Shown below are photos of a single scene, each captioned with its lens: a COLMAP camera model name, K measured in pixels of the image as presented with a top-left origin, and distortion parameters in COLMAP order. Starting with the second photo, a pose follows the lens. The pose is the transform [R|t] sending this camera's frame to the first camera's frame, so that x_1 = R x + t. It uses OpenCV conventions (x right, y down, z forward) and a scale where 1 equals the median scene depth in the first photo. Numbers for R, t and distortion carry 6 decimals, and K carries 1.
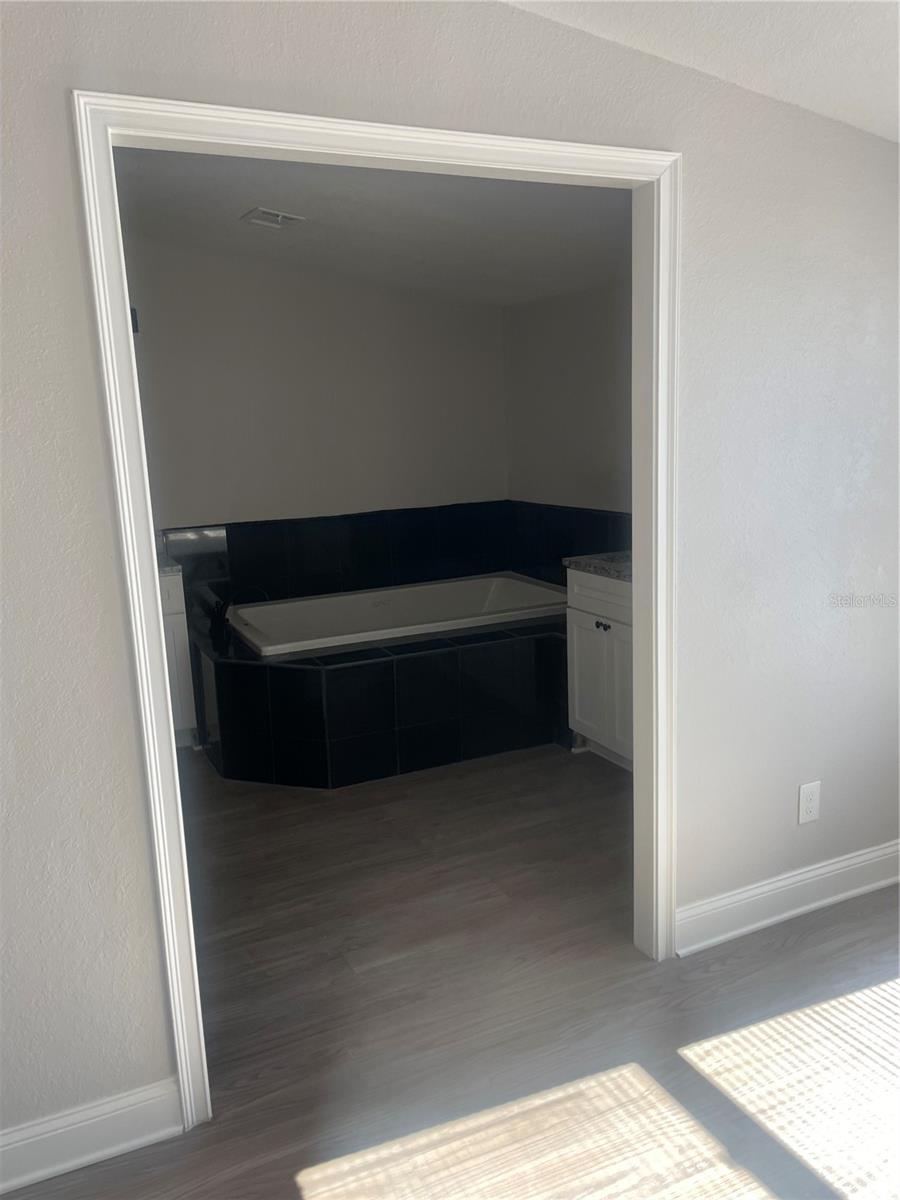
lens RADIAL K [[907.7, 0, 444.5], [0, 907.7, 600.2], [0, 0, 1]] dist [0.102419, -0.126830]
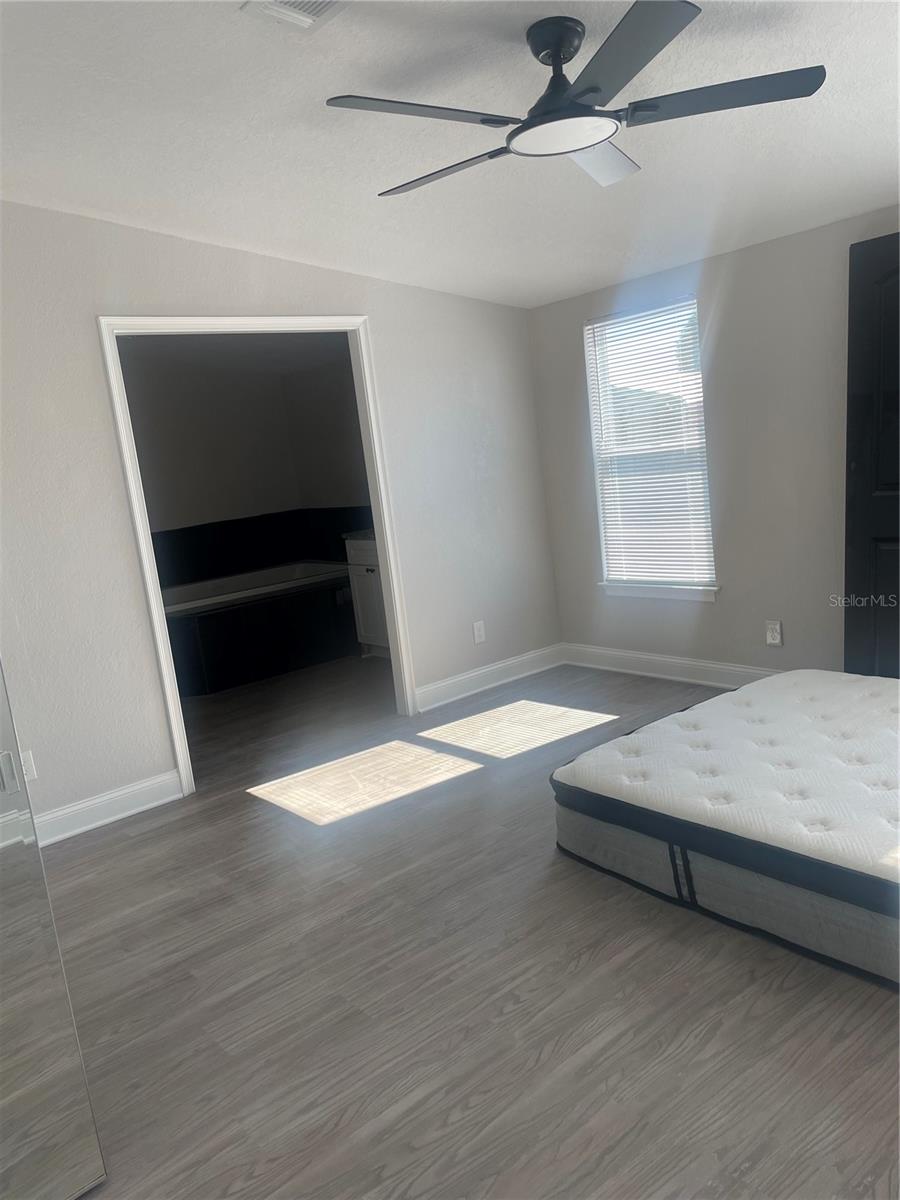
lens RADIAL K [[907.7, 0, 444.5], [0, 907.7, 600.2], [0, 0, 1]] dist [0.102419, -0.126830]
pose [[0.968049, -0.112225, 0.224248, -0.068829], [0.121863, 0.992107, -0.029563, 0.145223], [-0.219161, 0.055946, 0.974084, -0.613844]]
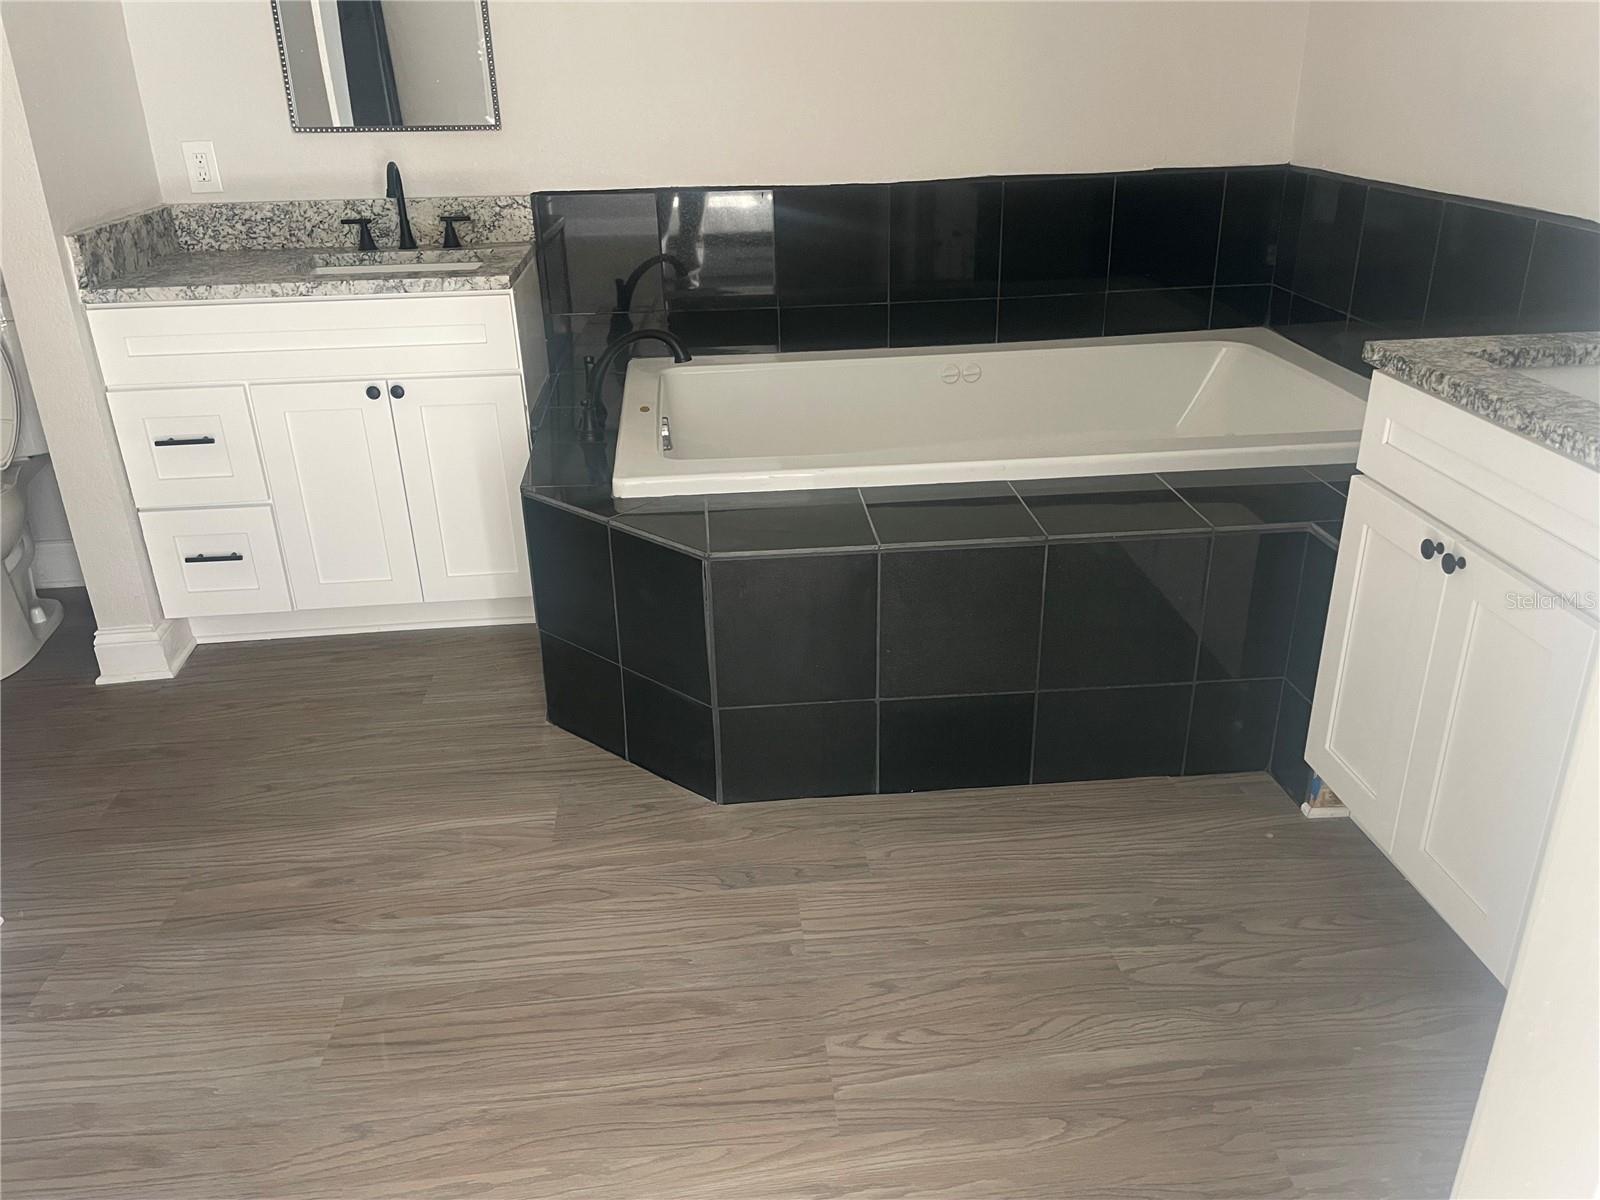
lens RADIAL K [[1210.2, 0, 804.9], [0, 1210.2, 583.6], [0, 0, 1]] dist [0.102419, -0.126830]
pose [[0.942631, 0.156217, -0.295031, 0.082652], [-0.084238, 0.966464, 0.242595, -0.056365], [0.323034, -0.203824, 0.924178, 0.472370]]
